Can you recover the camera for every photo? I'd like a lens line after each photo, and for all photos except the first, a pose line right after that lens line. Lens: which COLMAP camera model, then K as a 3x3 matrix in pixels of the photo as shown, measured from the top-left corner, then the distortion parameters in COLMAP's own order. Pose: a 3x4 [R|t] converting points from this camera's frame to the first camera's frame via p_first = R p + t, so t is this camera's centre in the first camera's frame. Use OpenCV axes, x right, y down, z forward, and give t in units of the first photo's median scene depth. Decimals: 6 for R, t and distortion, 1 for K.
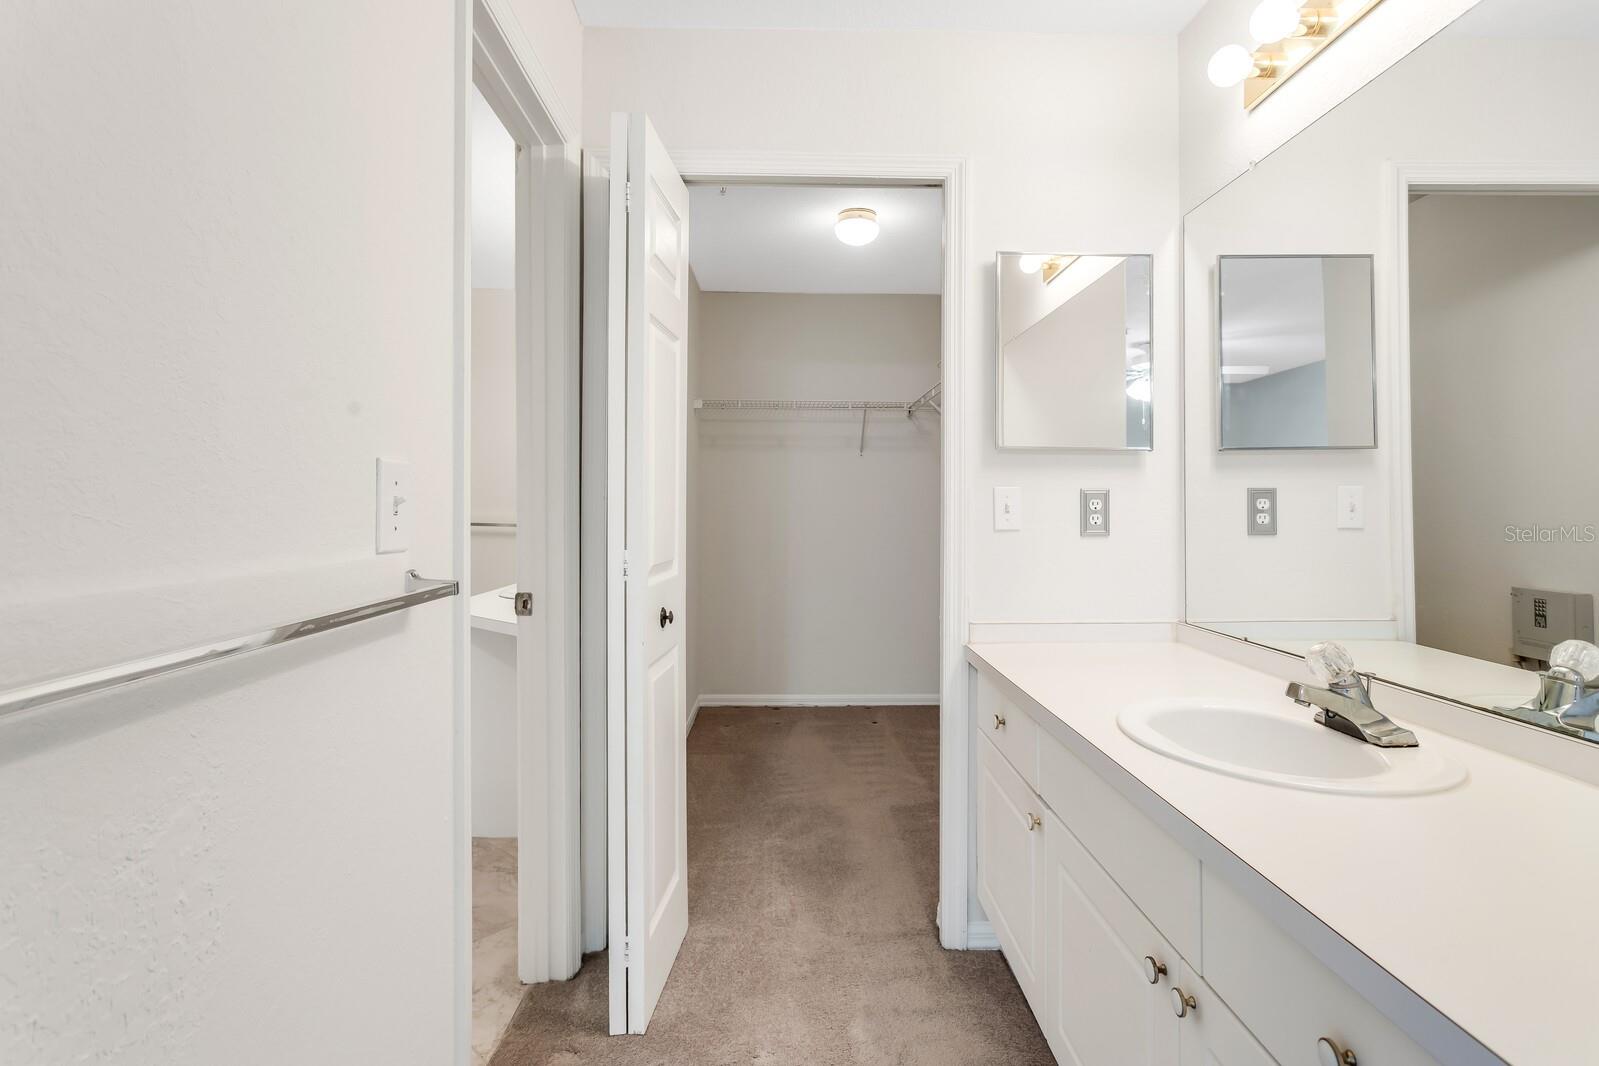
lens RADIAL K [[807.0, 0, 797.9], [0, 807.0, 493.9], [0, 0, 1]] dist [-0.002996, 0.000221]
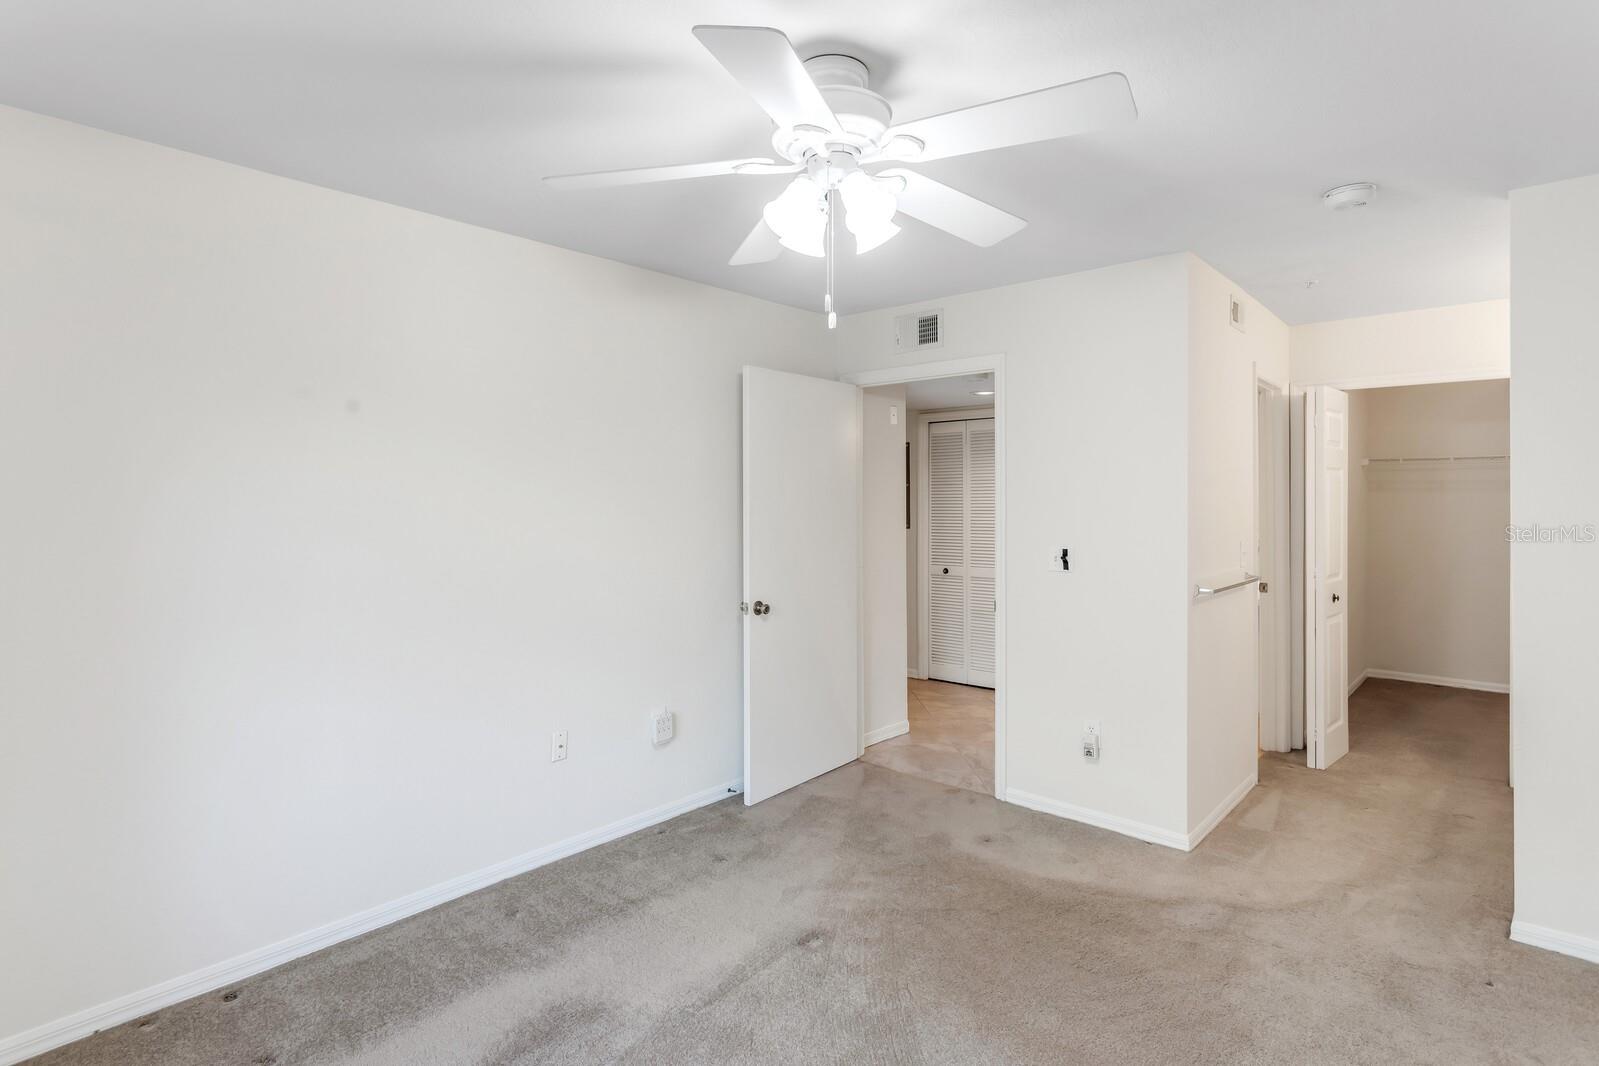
lens RADIAL K [[725.3, 0, 823.6], [0, 725.3, 514.9], [0, 0, 1]] dist [-0.016295, 0.000030]
pose [[0.706505, -0.000553, -0.707708, 0.235683], [0.013697, 0.999823, 0.012892, -0.116805], [0.707576, -0.018801, 0.706387, -1.355736]]
